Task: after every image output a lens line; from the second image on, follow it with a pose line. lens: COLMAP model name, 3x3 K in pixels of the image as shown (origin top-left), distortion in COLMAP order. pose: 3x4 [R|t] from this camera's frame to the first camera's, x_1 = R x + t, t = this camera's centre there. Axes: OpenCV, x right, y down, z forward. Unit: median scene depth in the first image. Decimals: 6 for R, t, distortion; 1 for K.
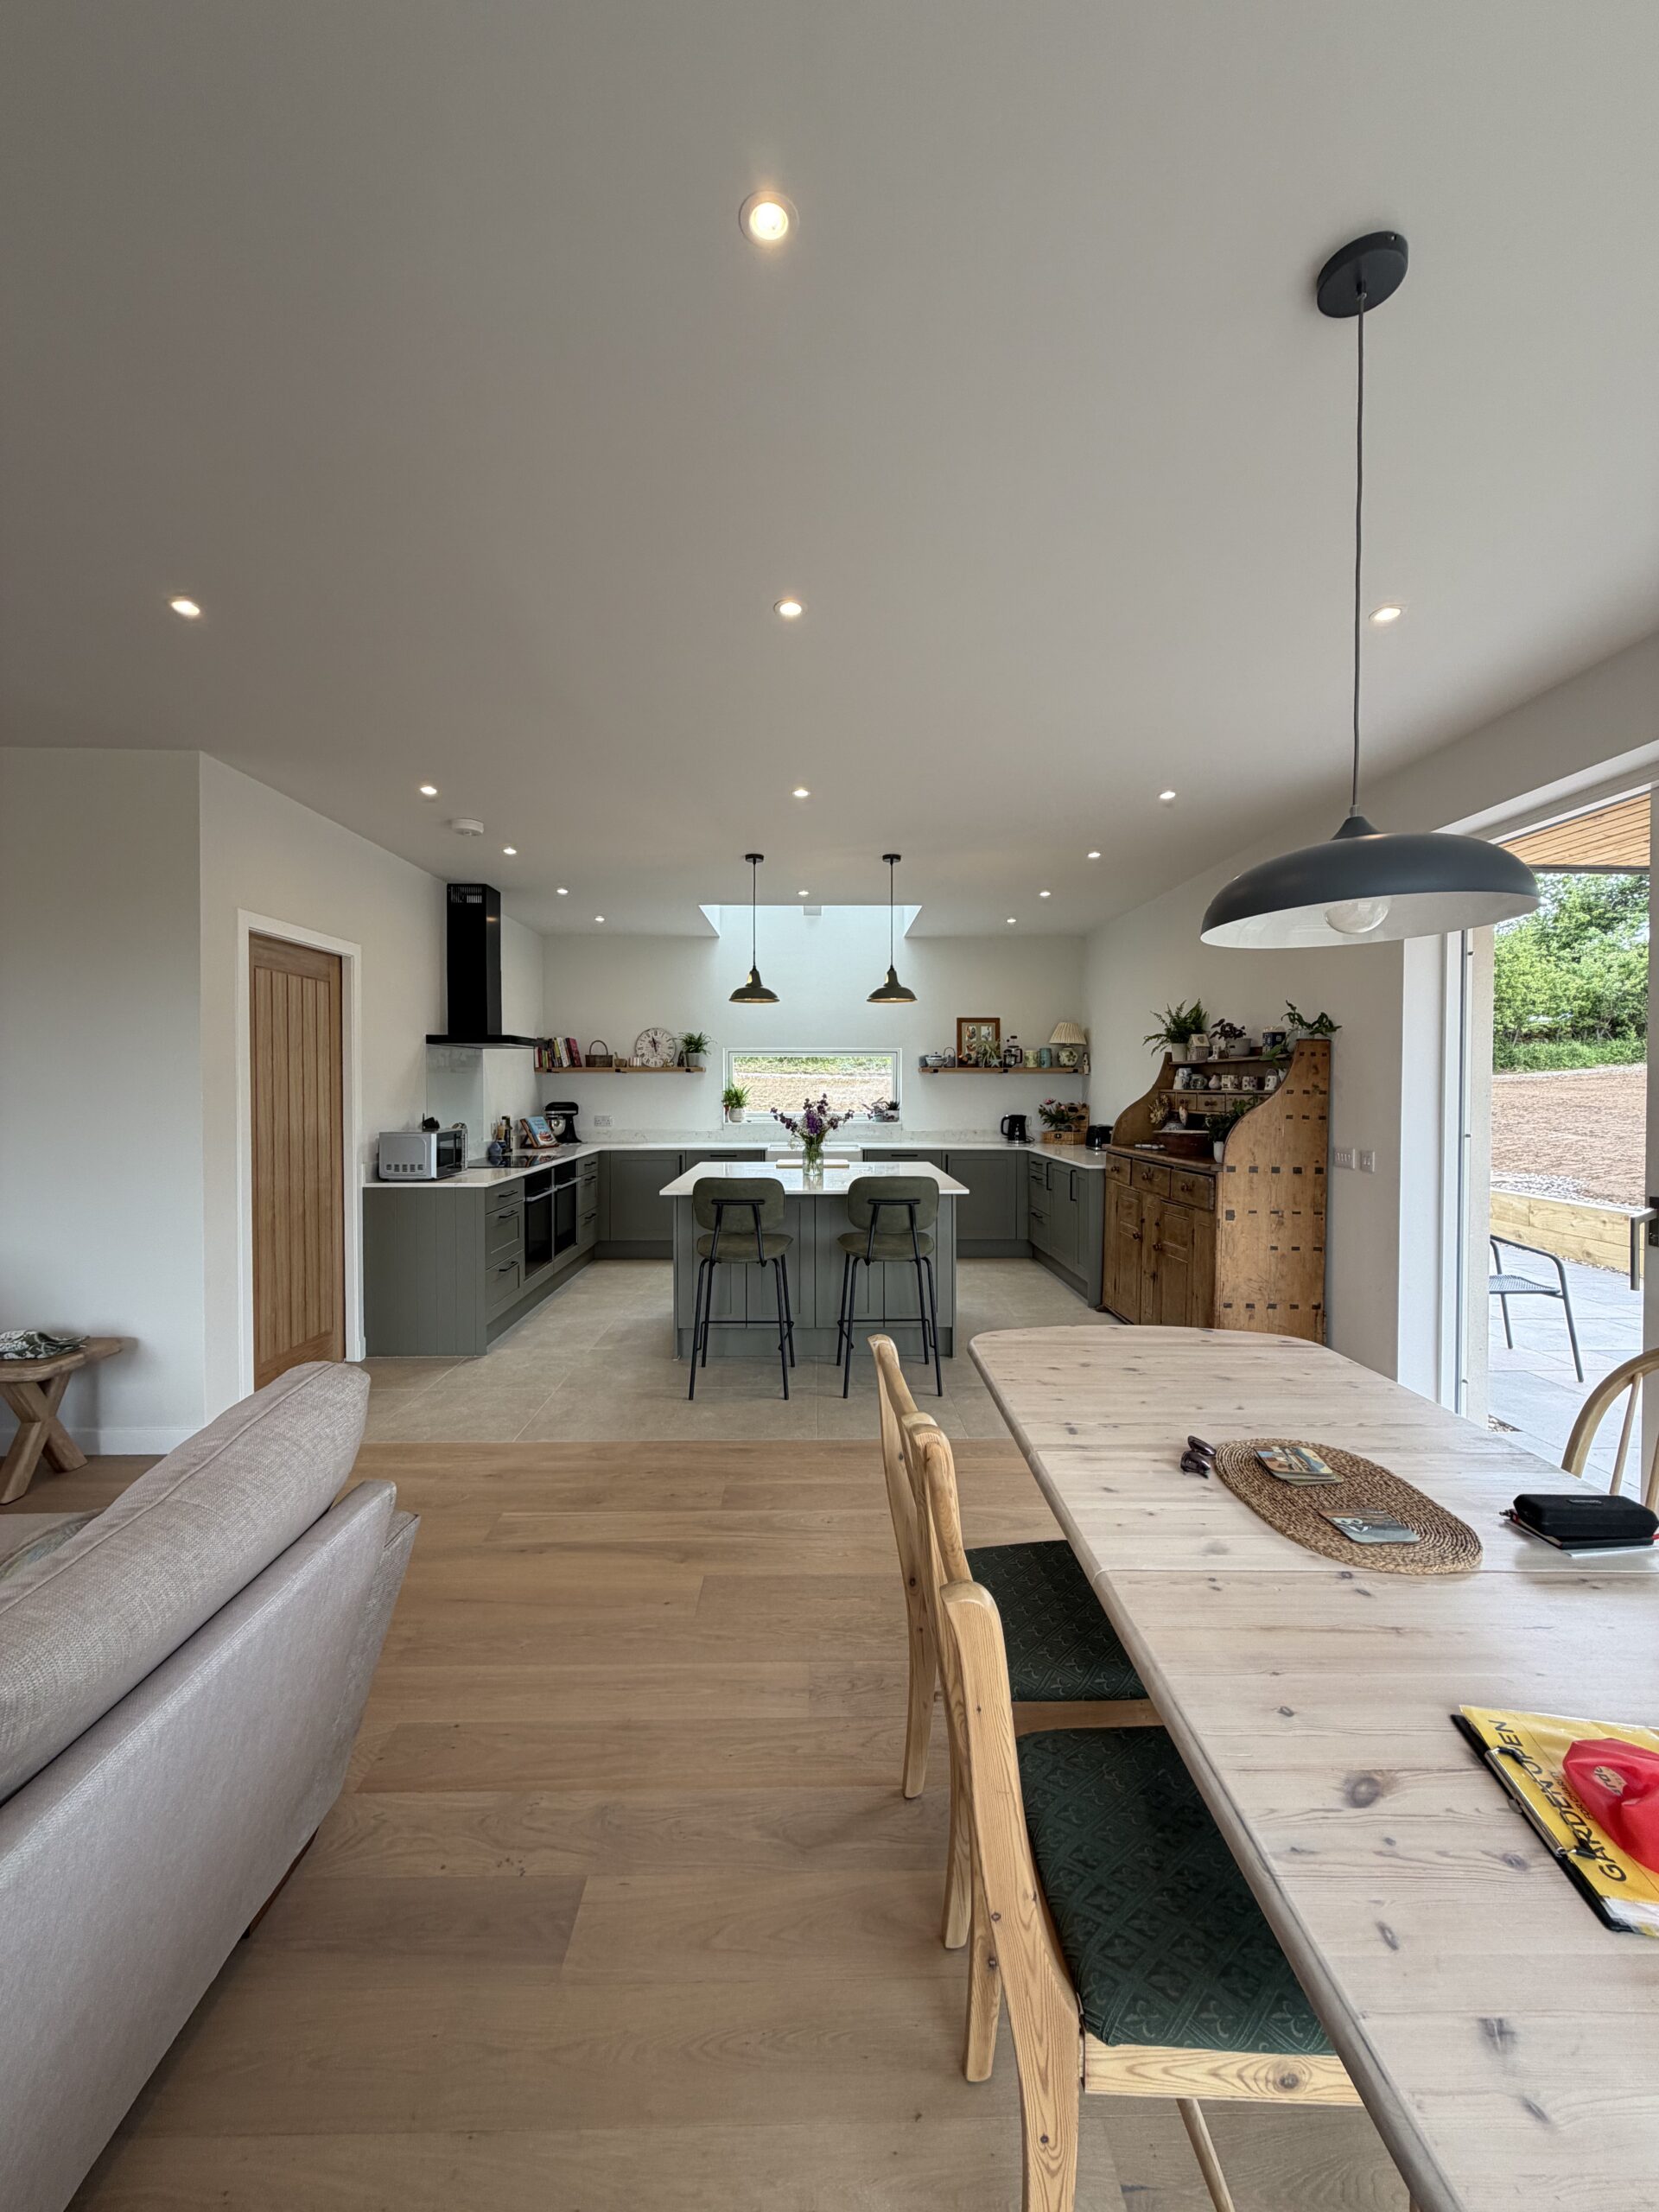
lens RADIAL K [[878.0, 0, 828.3], [0, 878.0, 1097.1], [0, 0, 1]] dist [-0.000422, 0.000057]
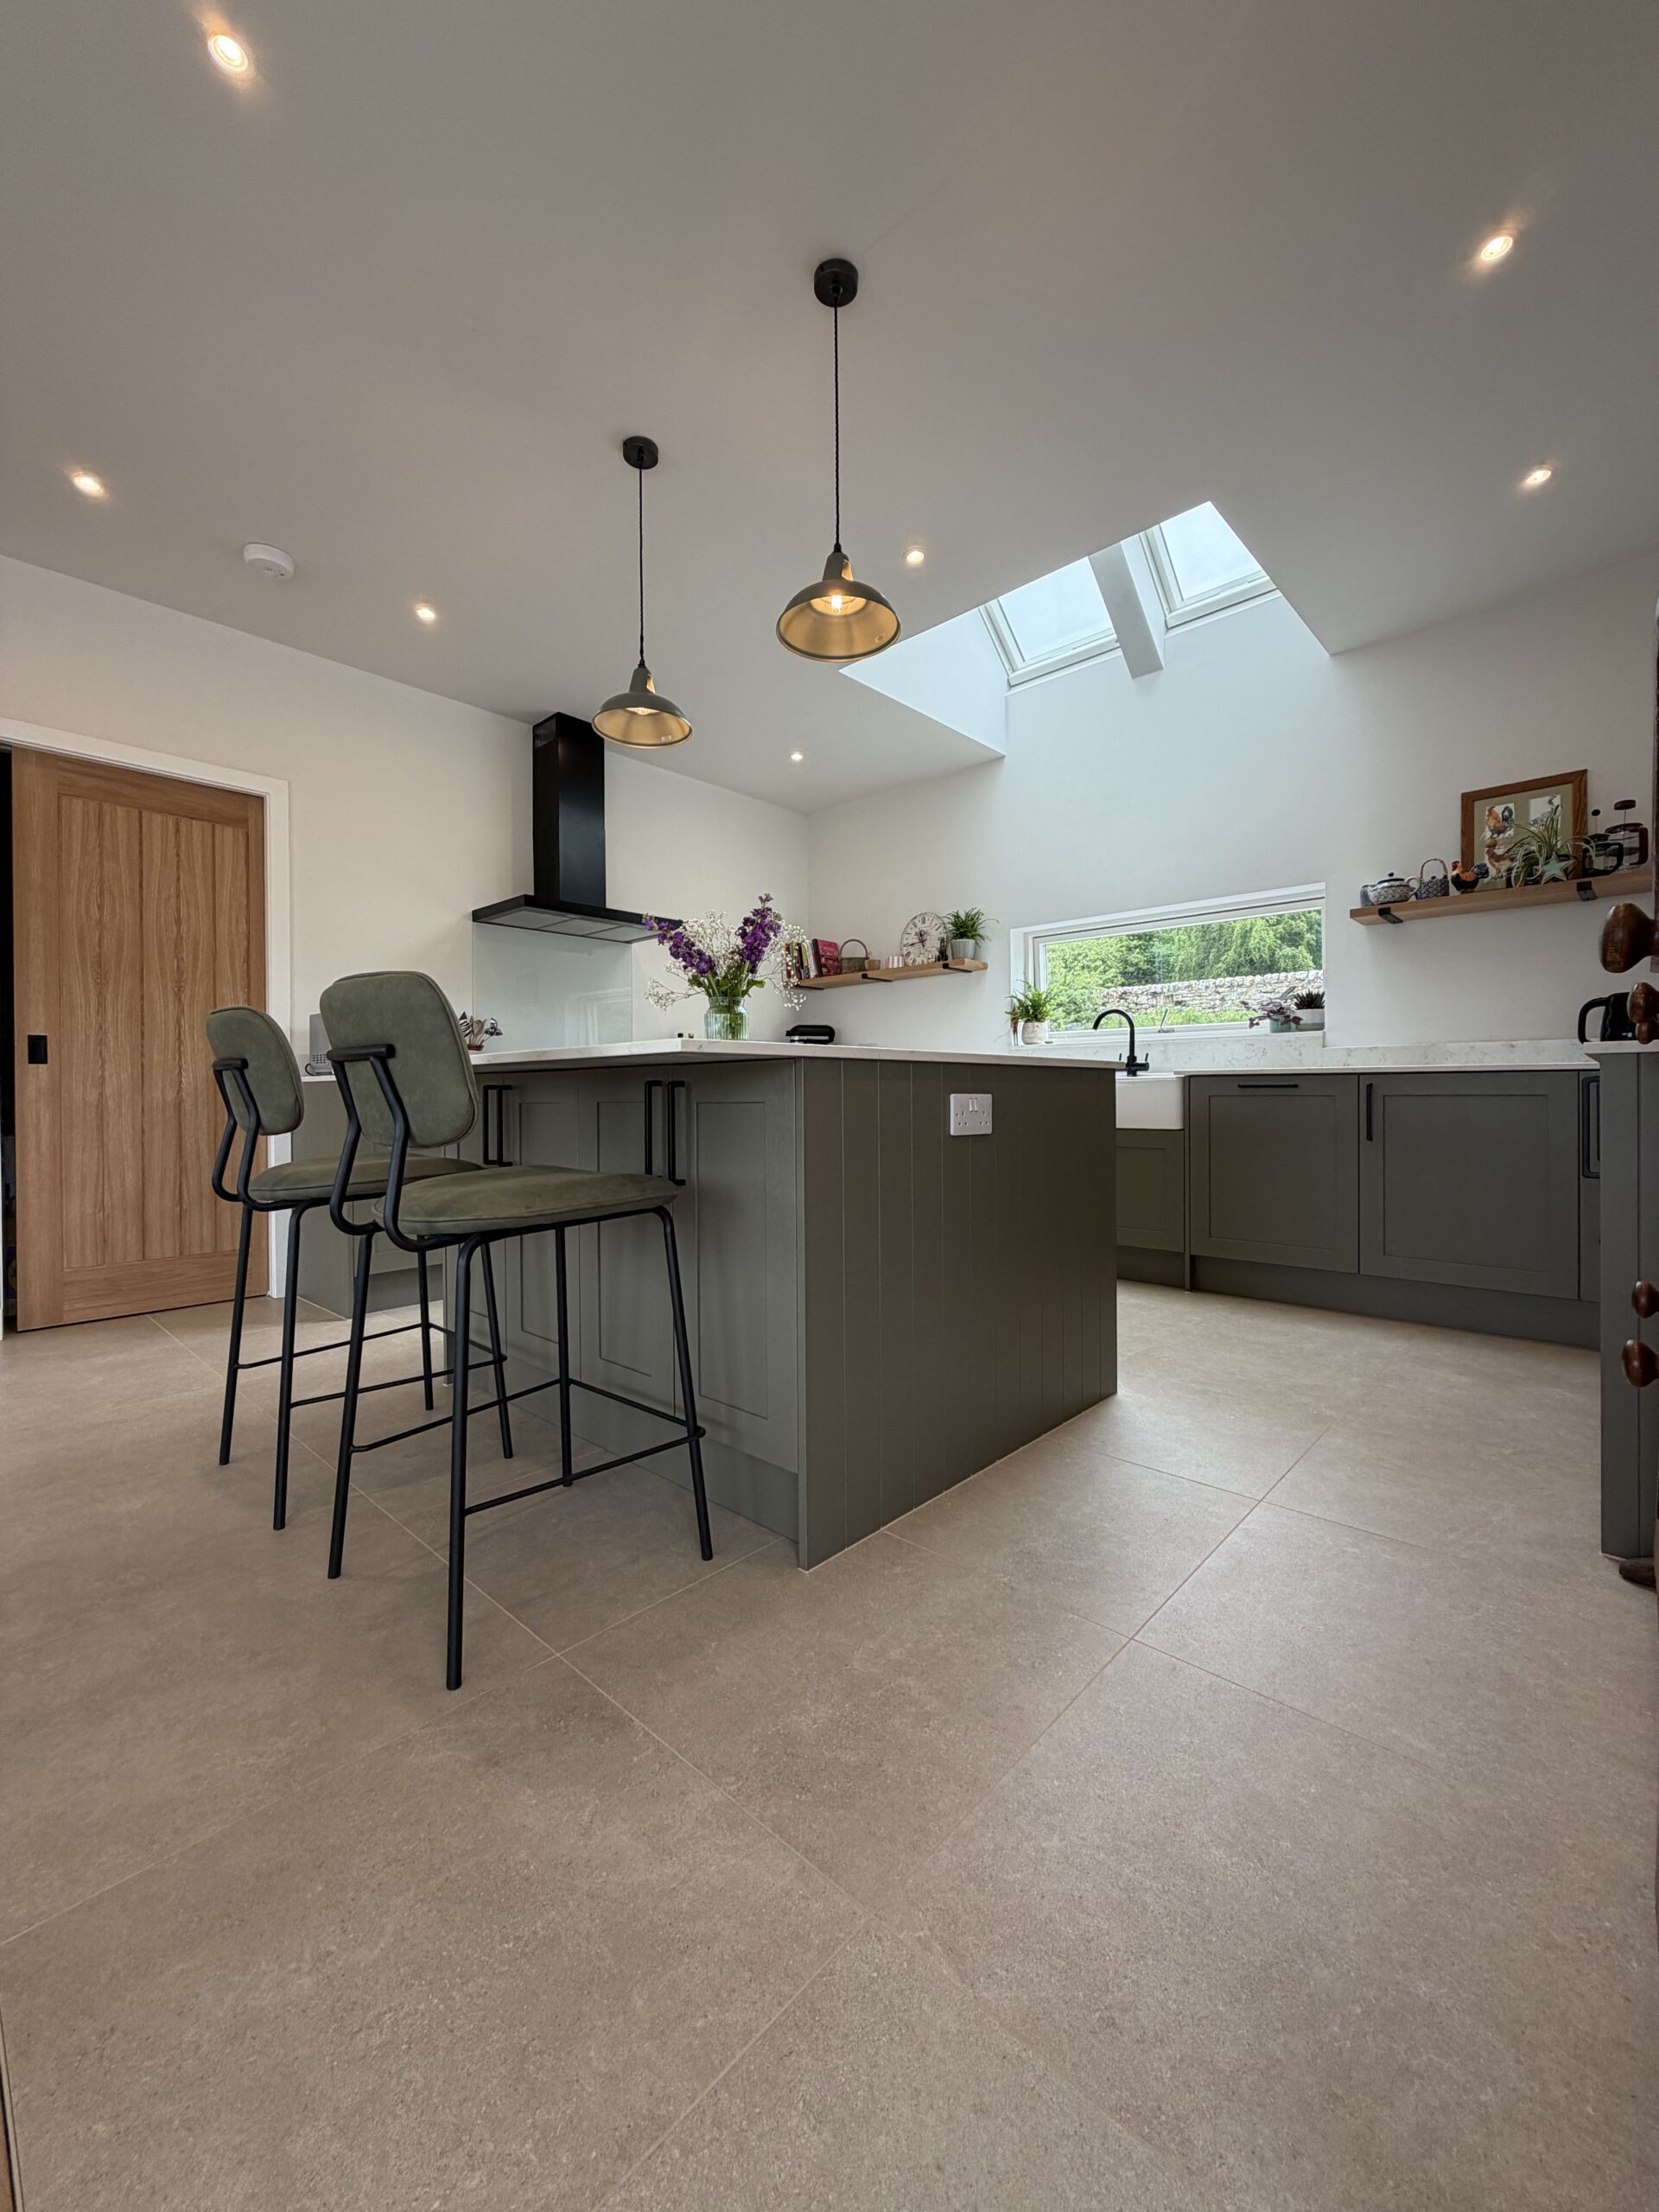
lens RADIAL K [[878.0, 0, 828.3], [0, 878.0, 1097.1], [0, 0, 1]] dist [-0.000422, 0.000057]
pose [[0.719933, -0.001610, -0.694042, 0.331835], [-0.004475, 0.999966, -0.006961, 0.103791], [0.694029, 0.008117, 0.719901, 0.662418]]
